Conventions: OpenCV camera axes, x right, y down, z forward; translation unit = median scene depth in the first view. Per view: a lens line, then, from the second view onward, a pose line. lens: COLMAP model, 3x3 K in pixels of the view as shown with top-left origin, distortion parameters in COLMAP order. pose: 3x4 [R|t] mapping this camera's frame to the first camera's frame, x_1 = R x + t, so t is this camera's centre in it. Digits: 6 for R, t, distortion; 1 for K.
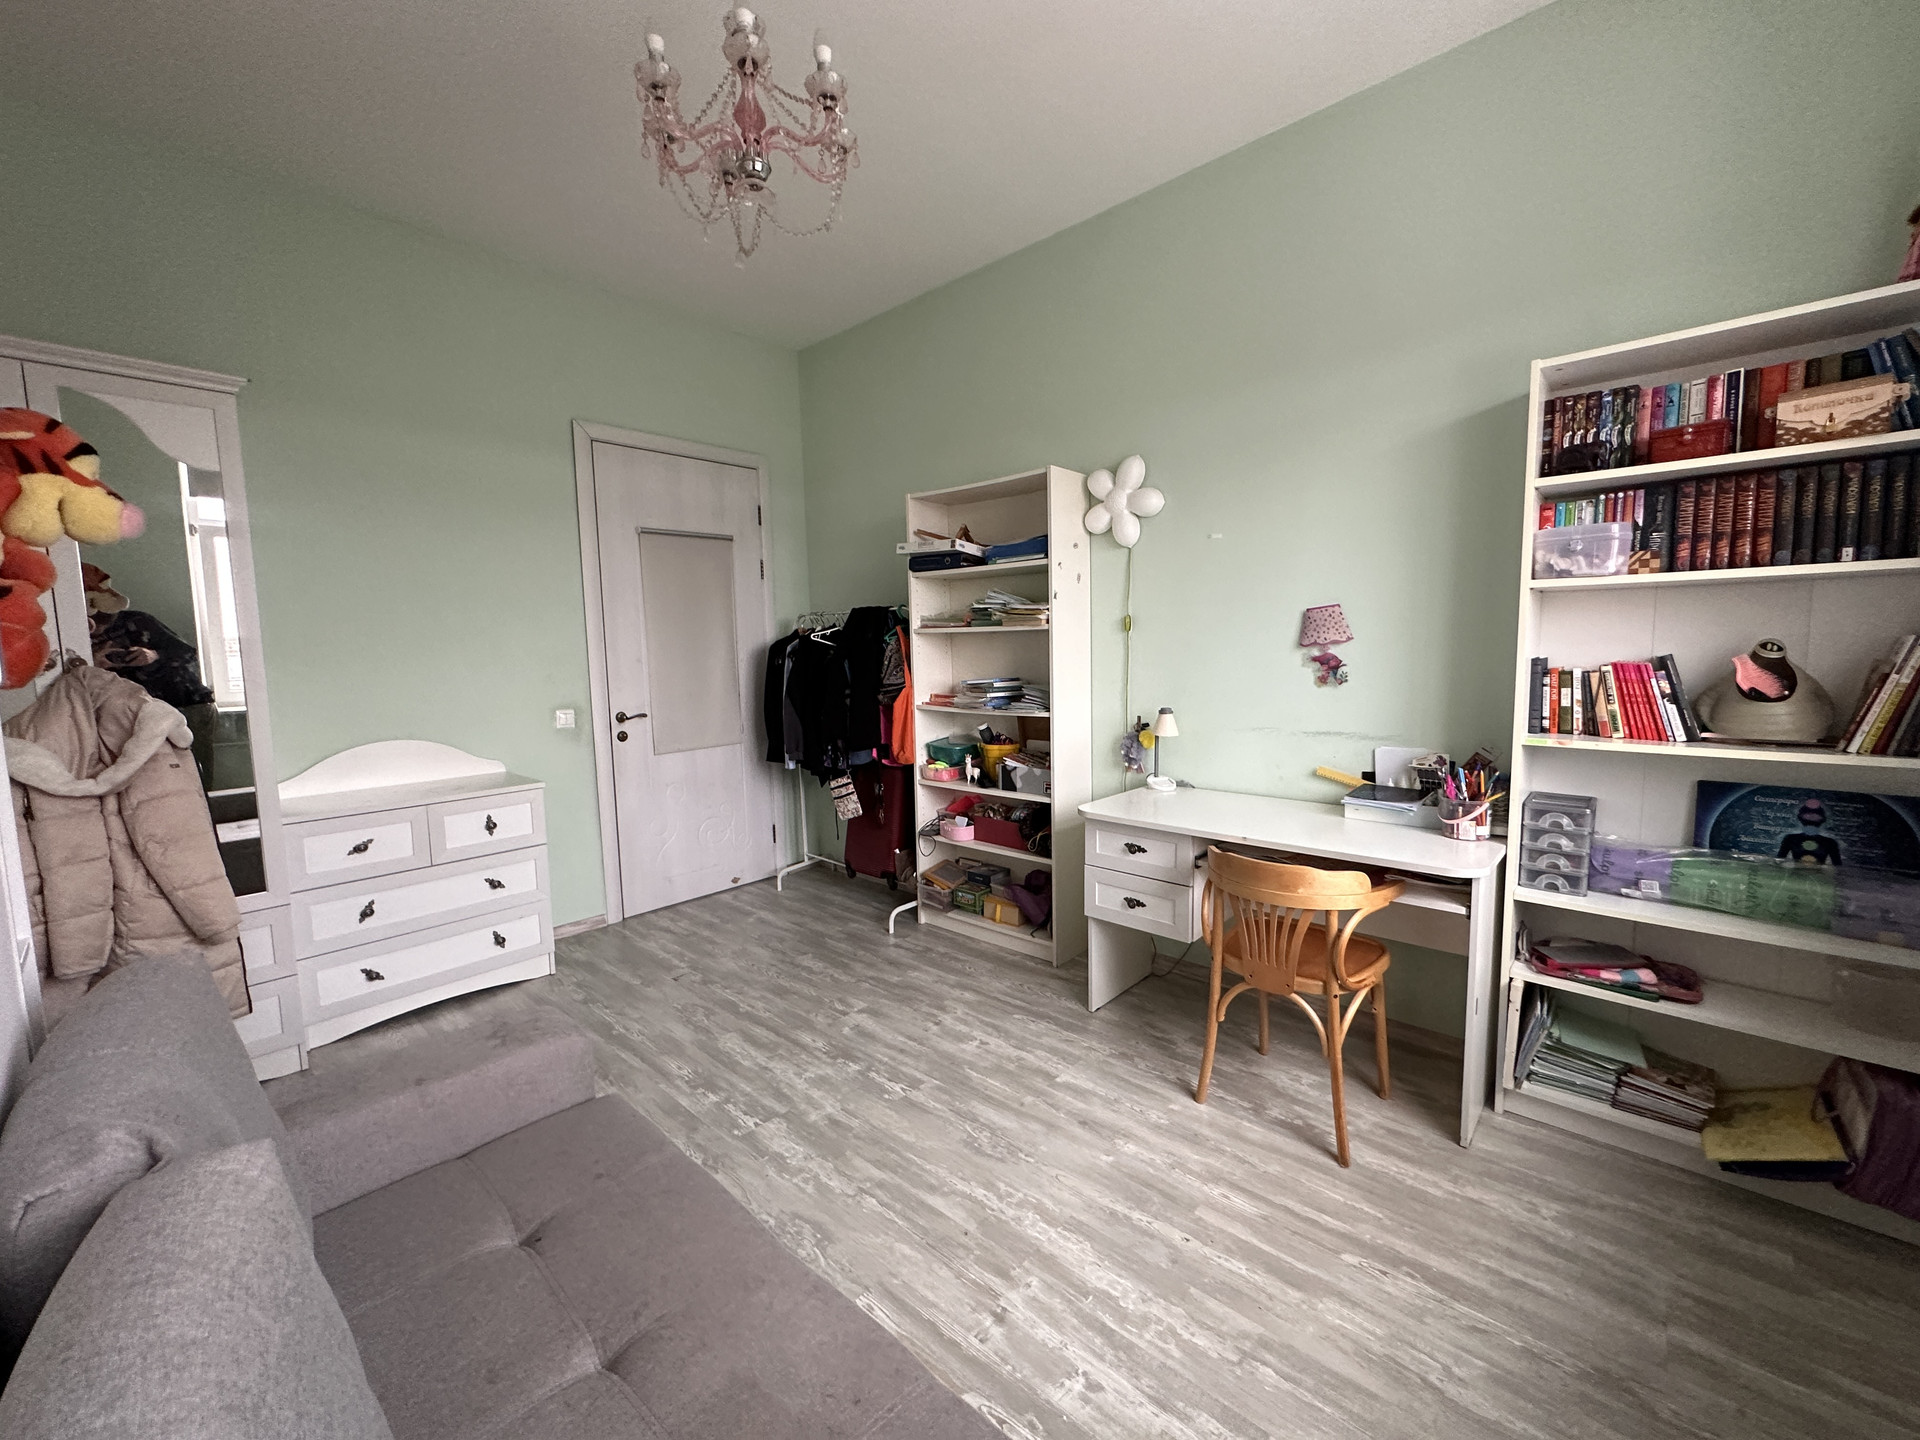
lens RADIAL K [[761.1, 0, 960.0], [0, 761.1, 720.0], [0, 0, 1]] dist [0.000193, 0.000249]
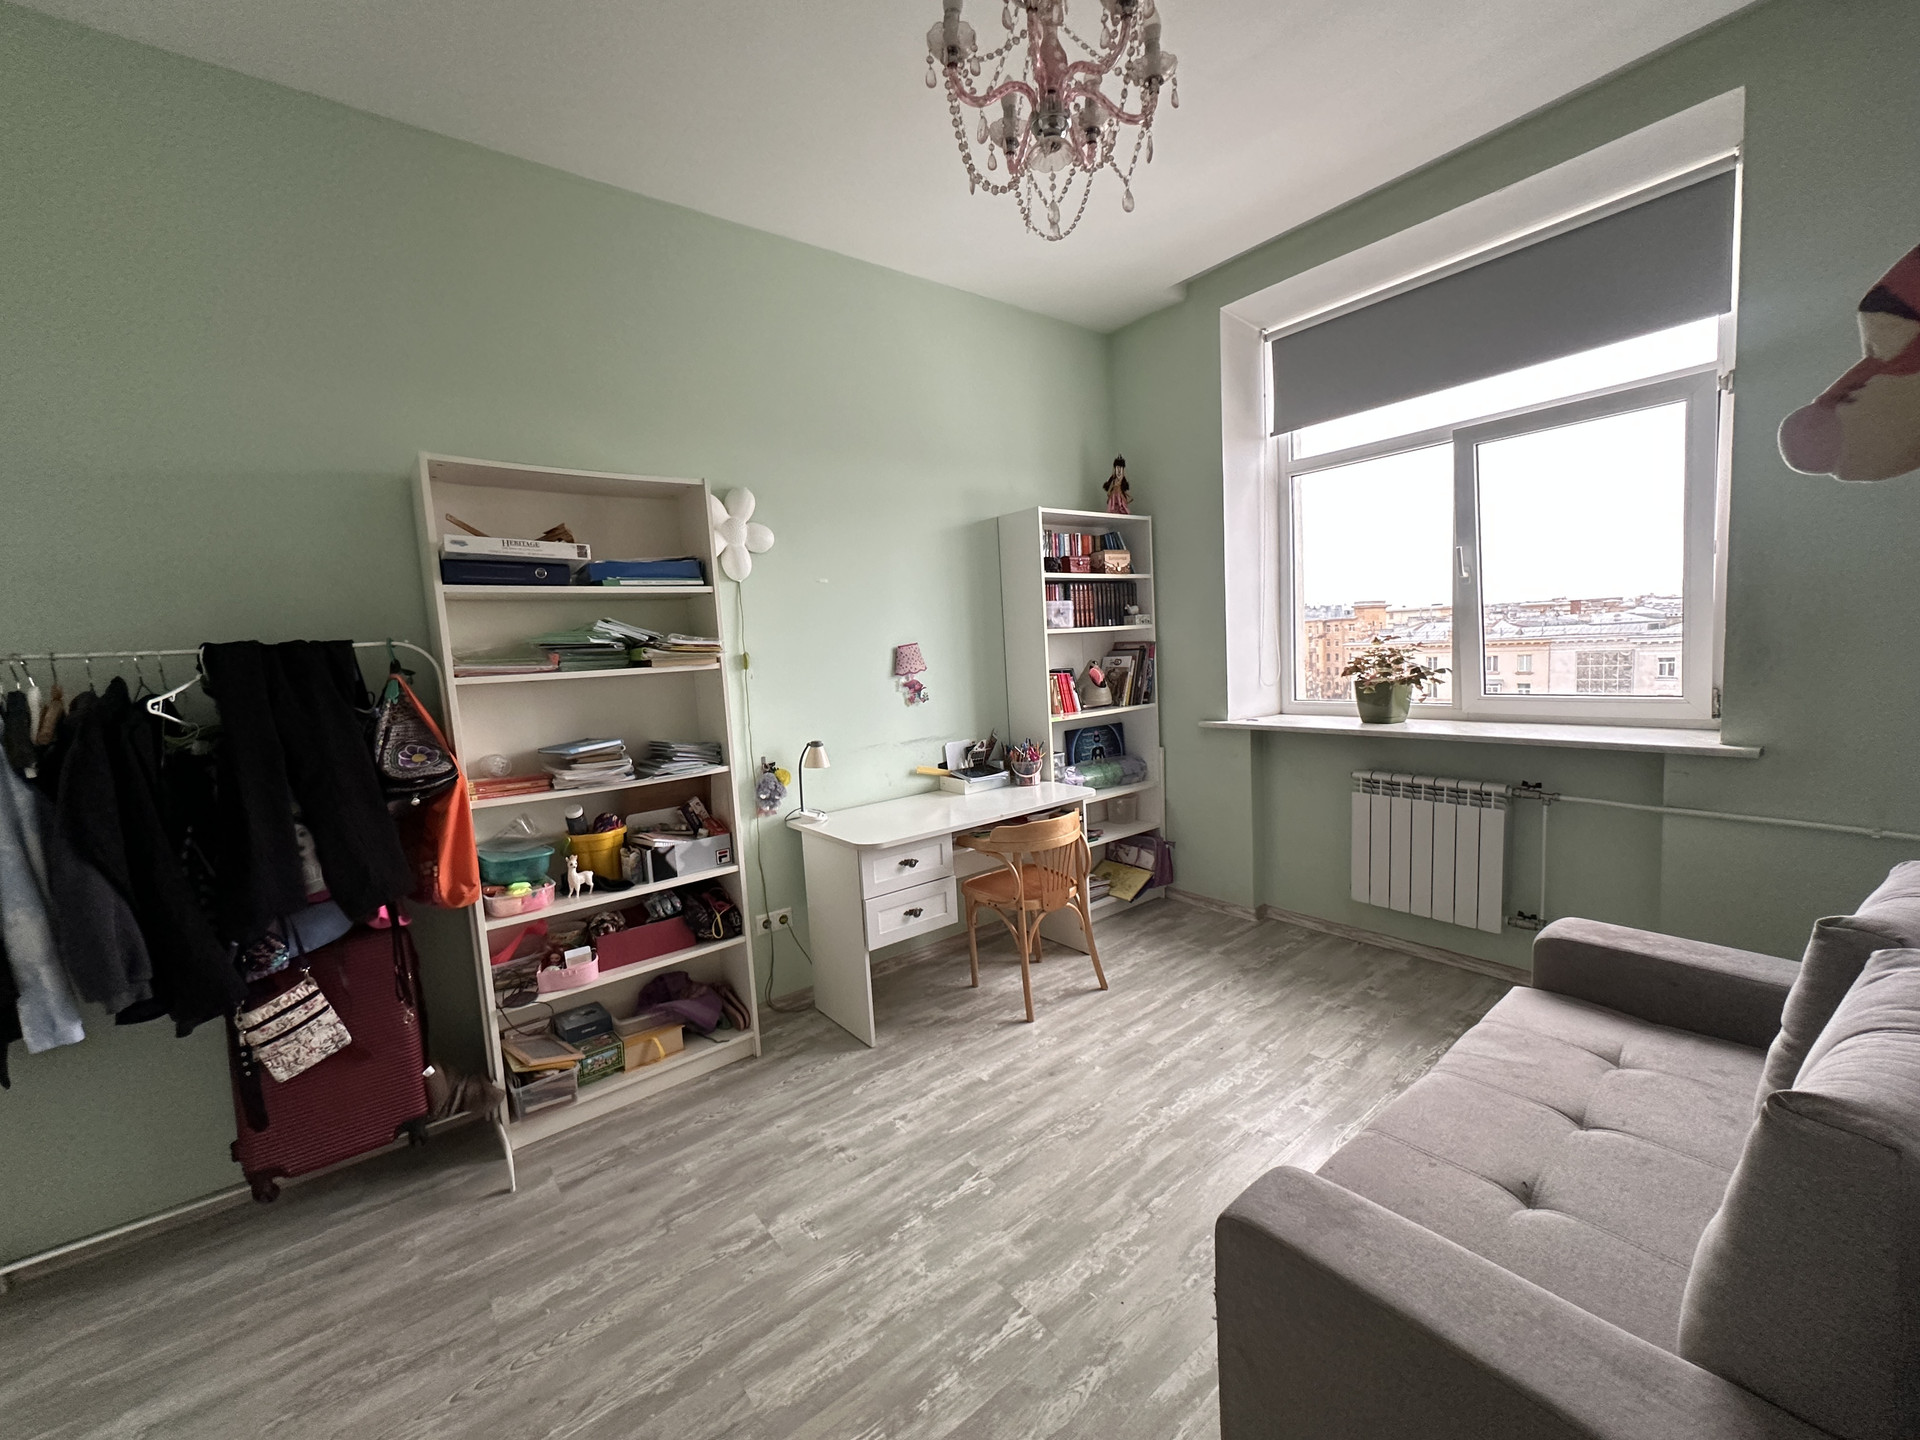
lens RADIAL K [[762.2, 0, 960.0], [0, 762.2, 720.0], [0, 0, 1]] dist [0.000041, 0.000020]
pose [[0.167171, -0.085684, 0.982198, -0.801129], [0.150530, 0.986755, 0.060461, -0.086628], [-0.974369, 0.137743, 0.177855, 0.698964]]
